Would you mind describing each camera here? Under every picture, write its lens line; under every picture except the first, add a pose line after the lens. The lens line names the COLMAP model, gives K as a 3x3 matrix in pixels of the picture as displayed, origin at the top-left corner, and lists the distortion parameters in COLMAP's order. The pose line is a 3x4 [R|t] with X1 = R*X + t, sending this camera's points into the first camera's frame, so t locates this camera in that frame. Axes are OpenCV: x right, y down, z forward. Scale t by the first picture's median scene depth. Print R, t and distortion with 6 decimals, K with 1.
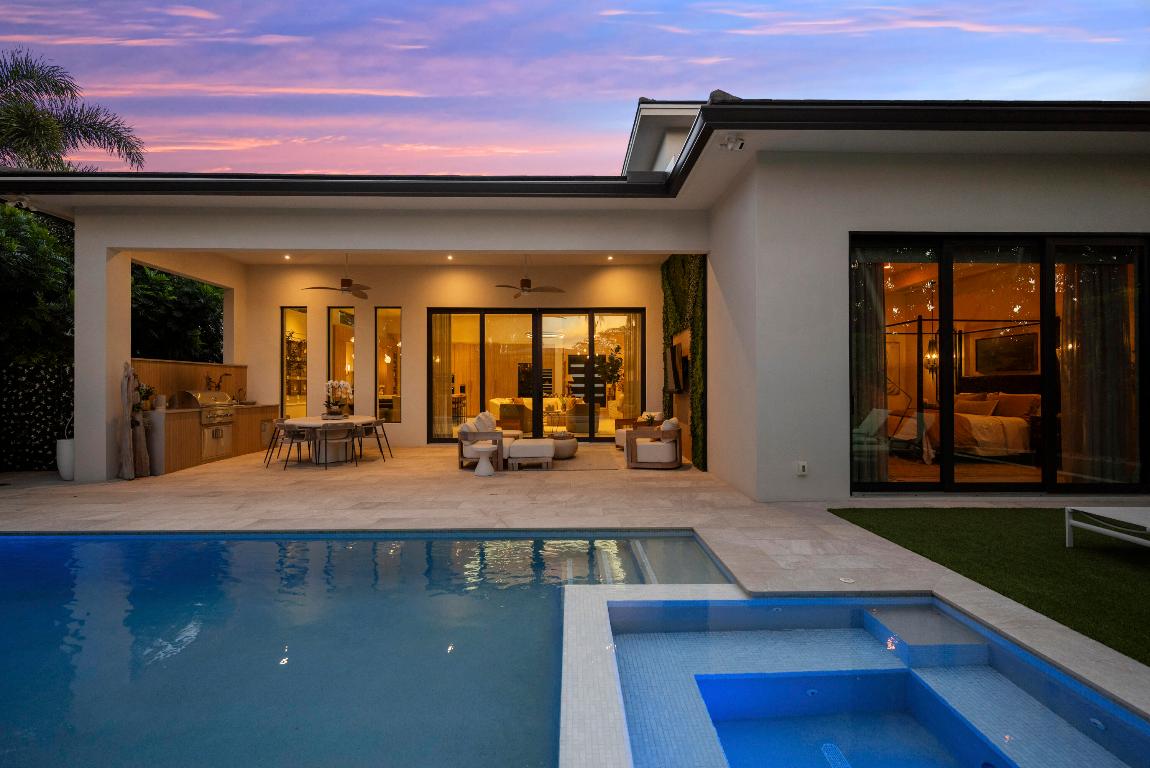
lens RADIAL K [[513.6, 0, 575.0], [0, 513.6, 384.0], [0, 0, 1]] dist [-0.000624, -0.000072]
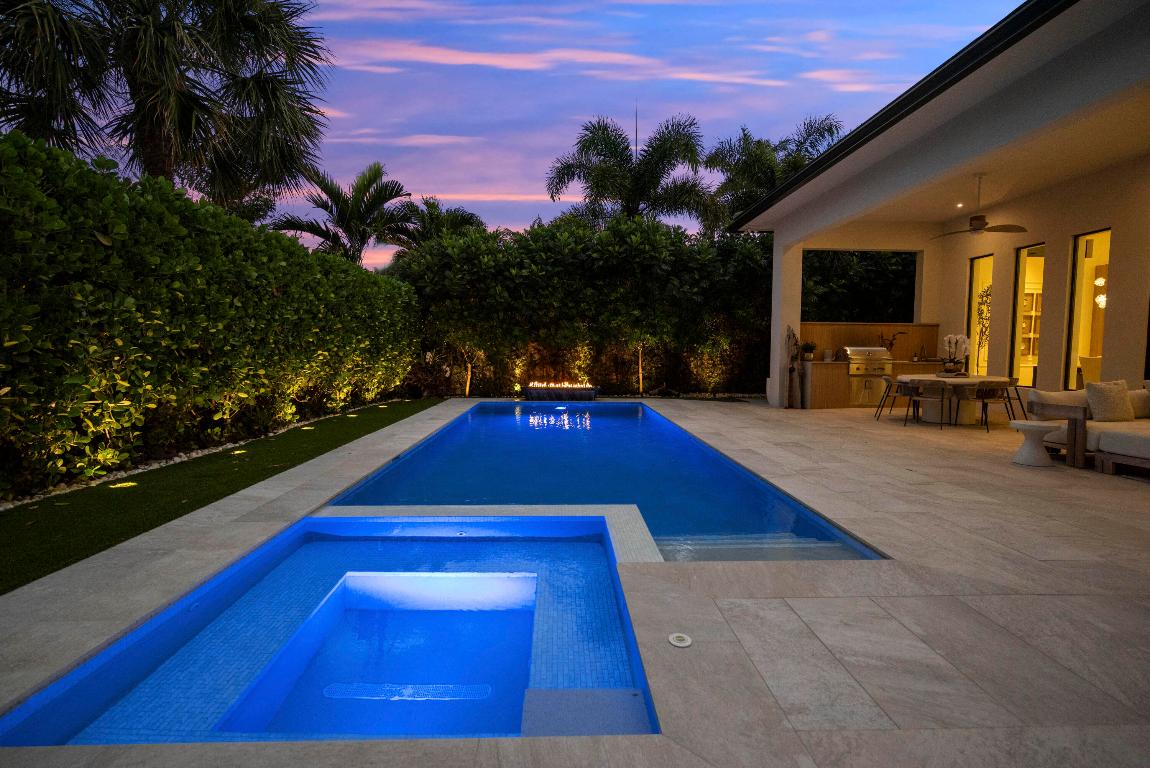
lens RADIAL K [[497.4, 0, 575.0], [0, 497.4, 384.0], [0, 0, 1]] dist [-0.000353, -0.000115]
pose [[0.016633, 0.067388, -0.997588, 0.446587], [-0.005151, 0.997719, 0.067311, 0.027553], [0.999848, 0.004019, 0.016942, 0.370093]]
